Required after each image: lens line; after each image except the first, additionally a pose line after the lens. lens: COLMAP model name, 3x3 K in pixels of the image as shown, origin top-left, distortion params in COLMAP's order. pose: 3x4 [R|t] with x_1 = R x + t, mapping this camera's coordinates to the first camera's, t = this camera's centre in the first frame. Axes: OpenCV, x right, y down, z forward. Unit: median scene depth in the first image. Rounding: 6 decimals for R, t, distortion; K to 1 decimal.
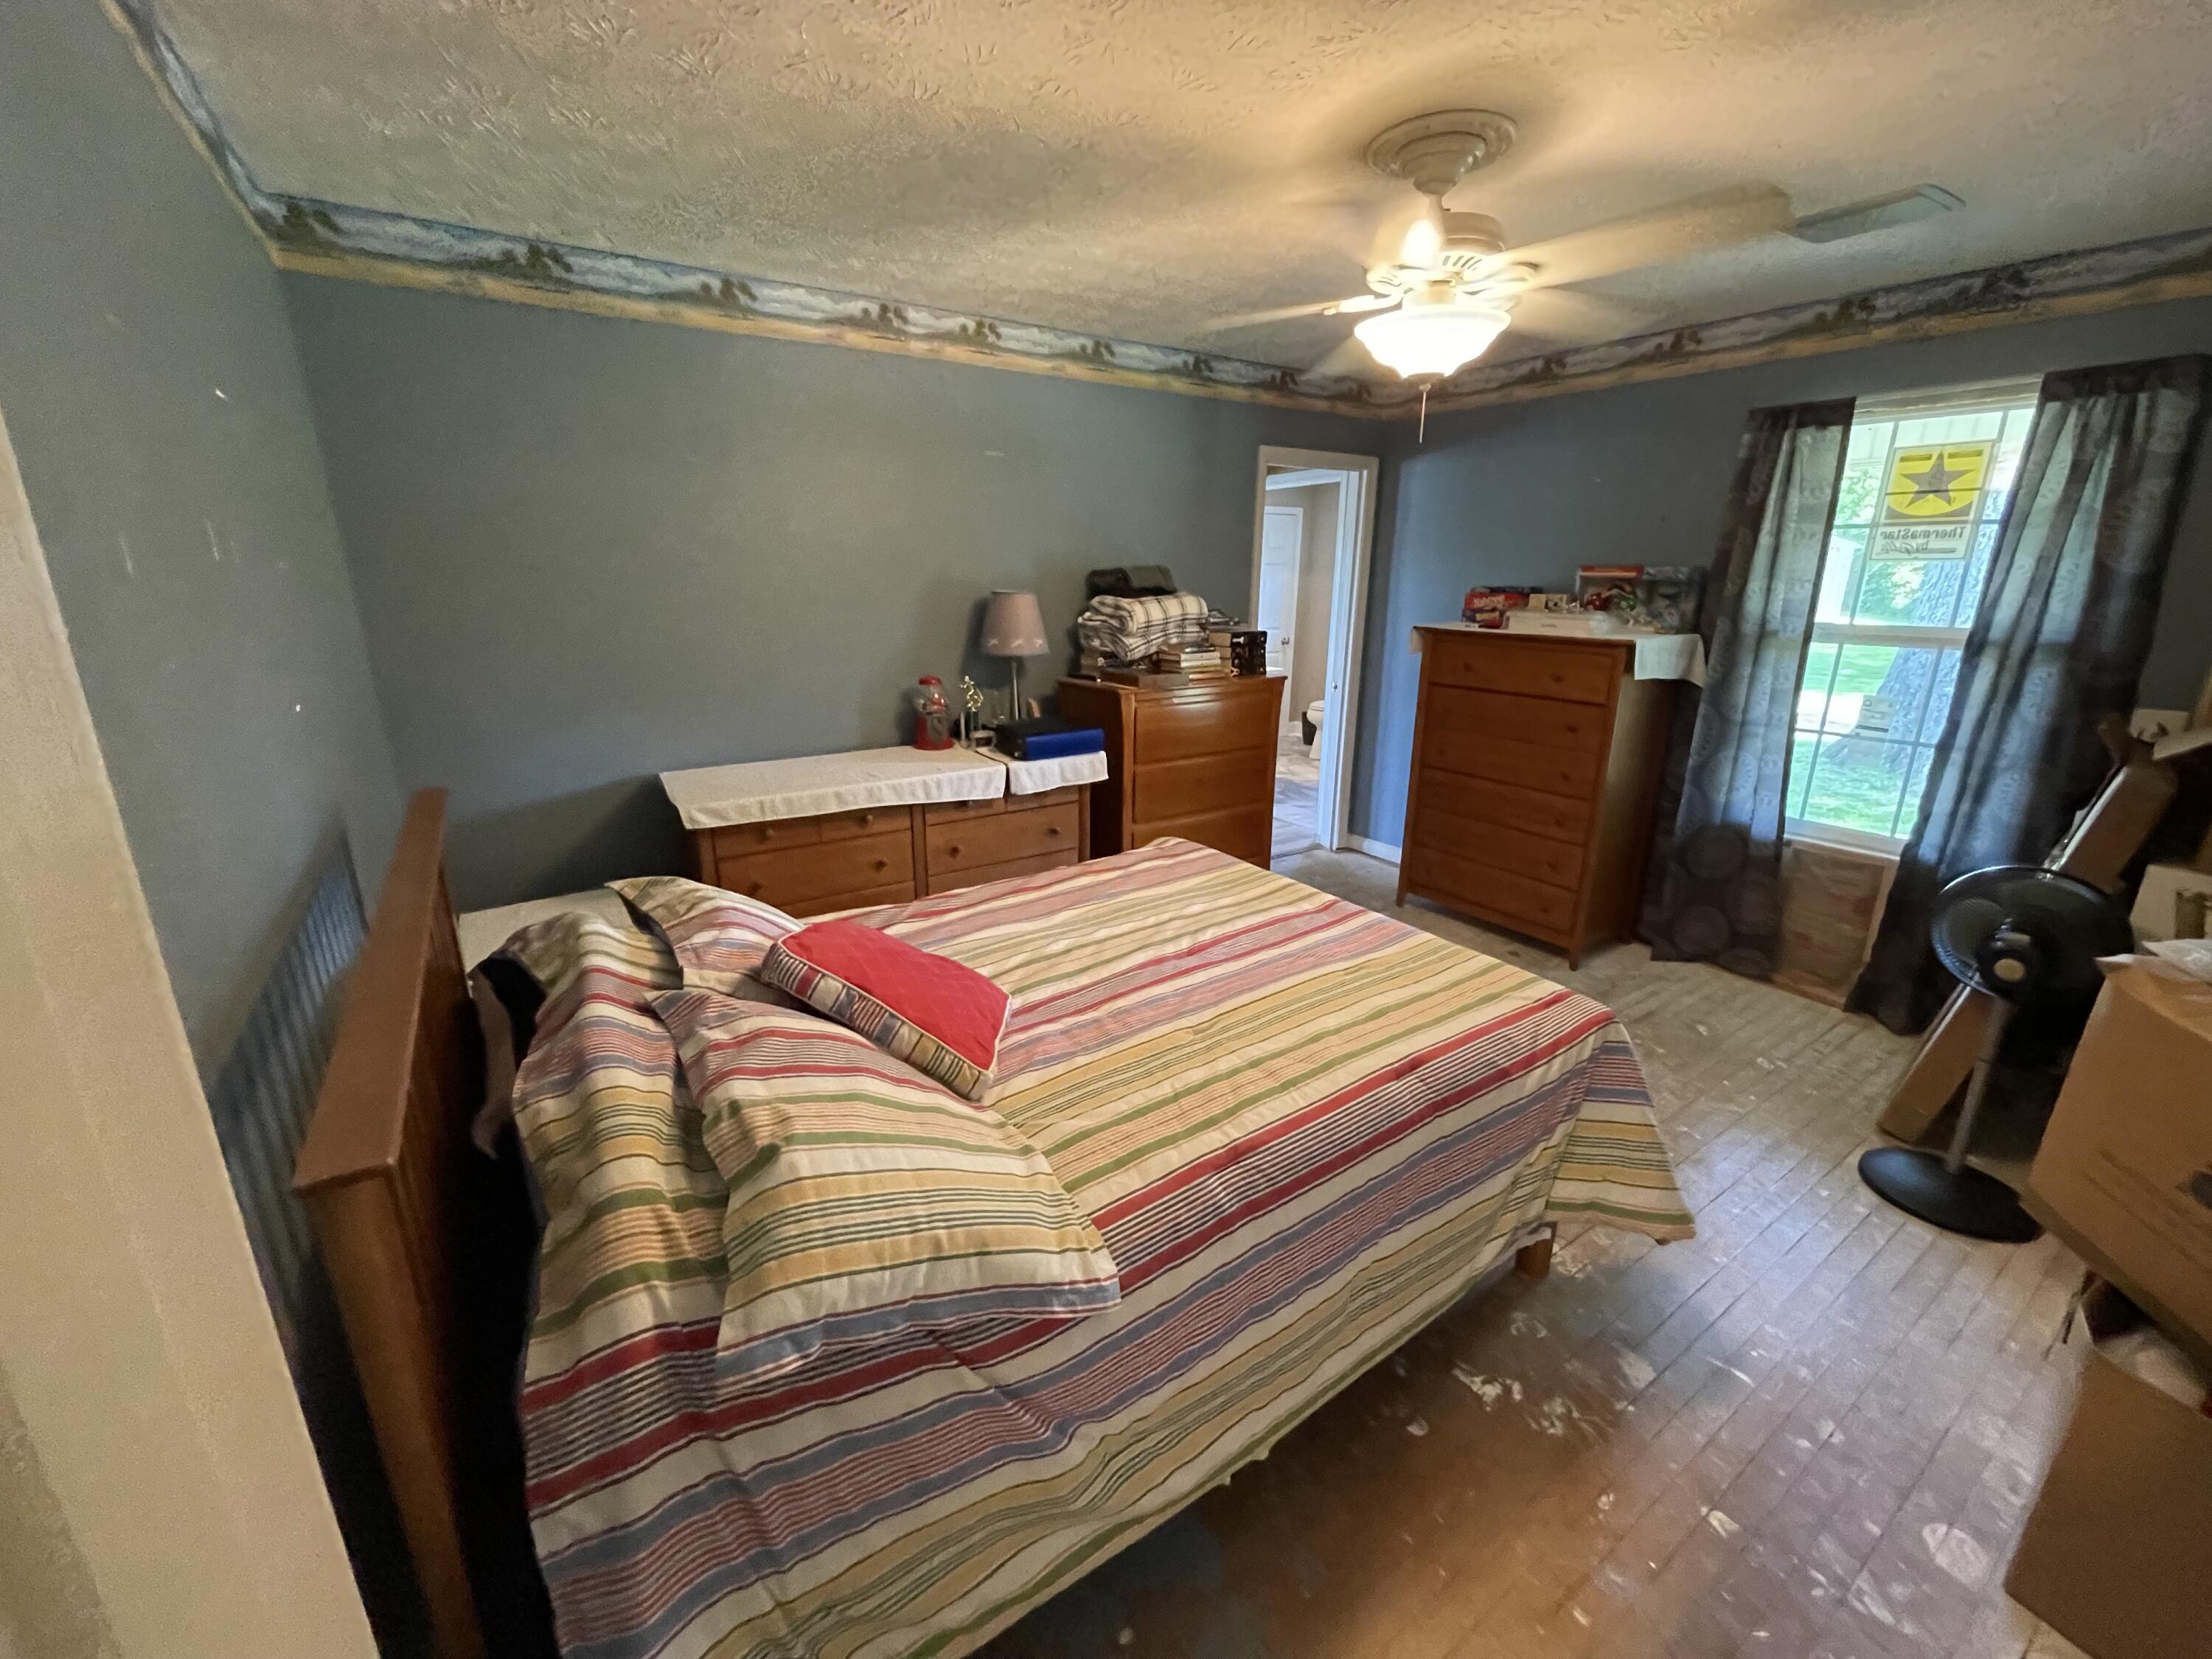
lens RADIAL K [[894.7, 0, 1096.1], [0, 894.7, 820.9], [0, 0, 1]] dist [-0.001252, 0.000009]
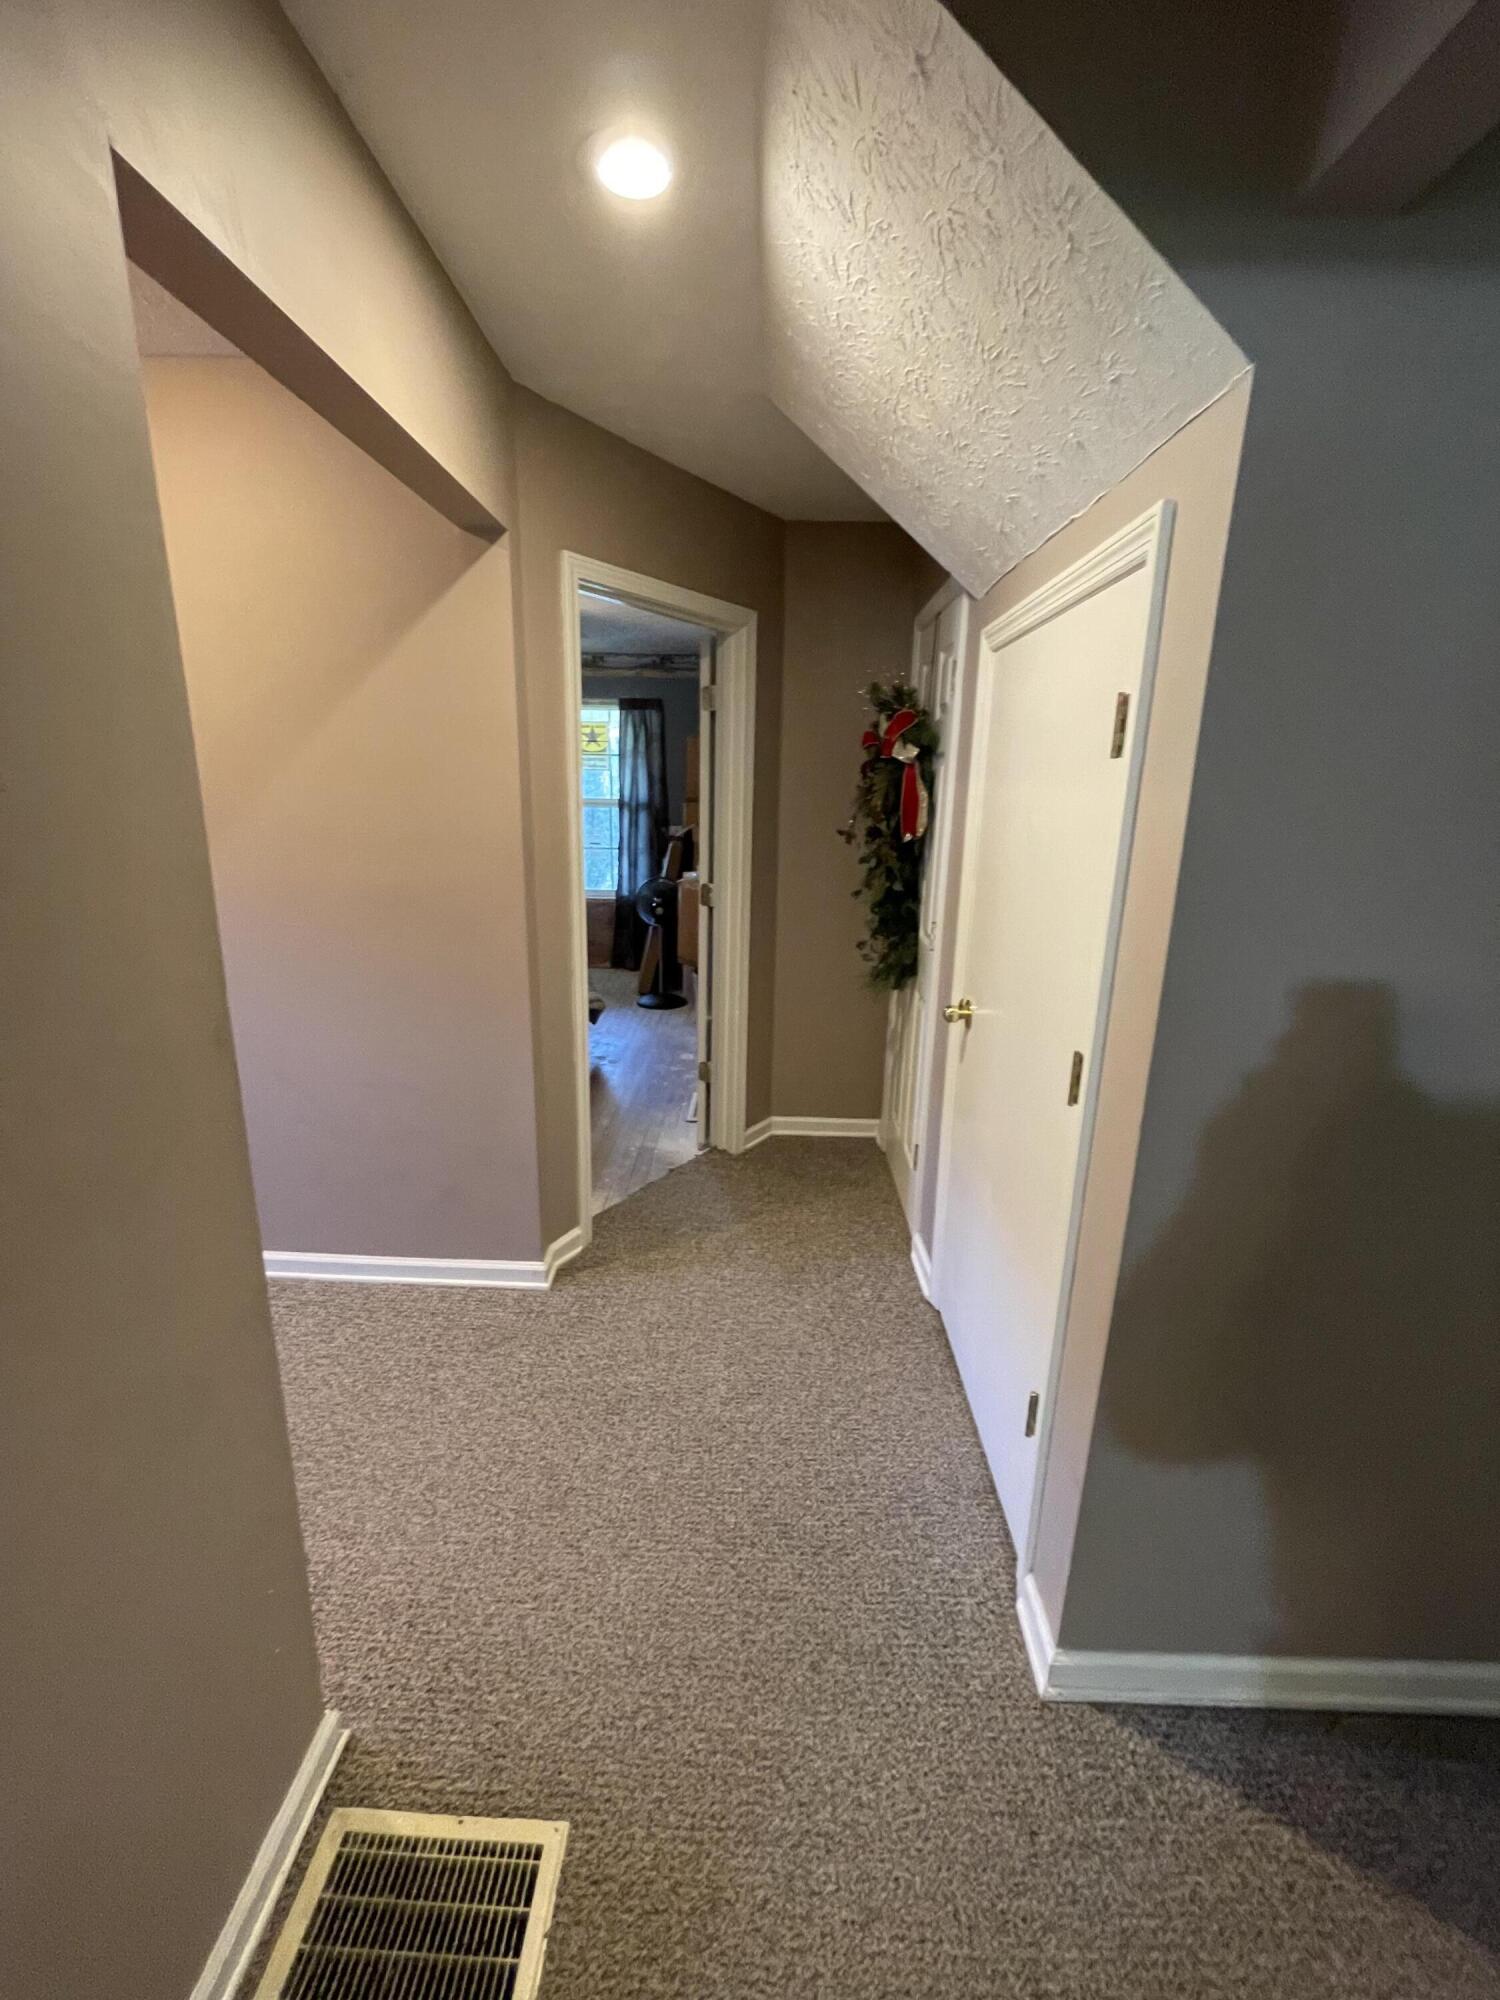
lens RADIAL K [[808.9, 0, 747.7], [0, 808.9, 1000.6], [0, 0, 1]] dist [-0.001252, 0.000009]
pose [[0.577300, -0.195328, 0.792825, -0.750277], [0.204956, 0.974545, 0.090859, 0.215989], [-0.790391, 0.110041, 0.602639, -0.611331]]
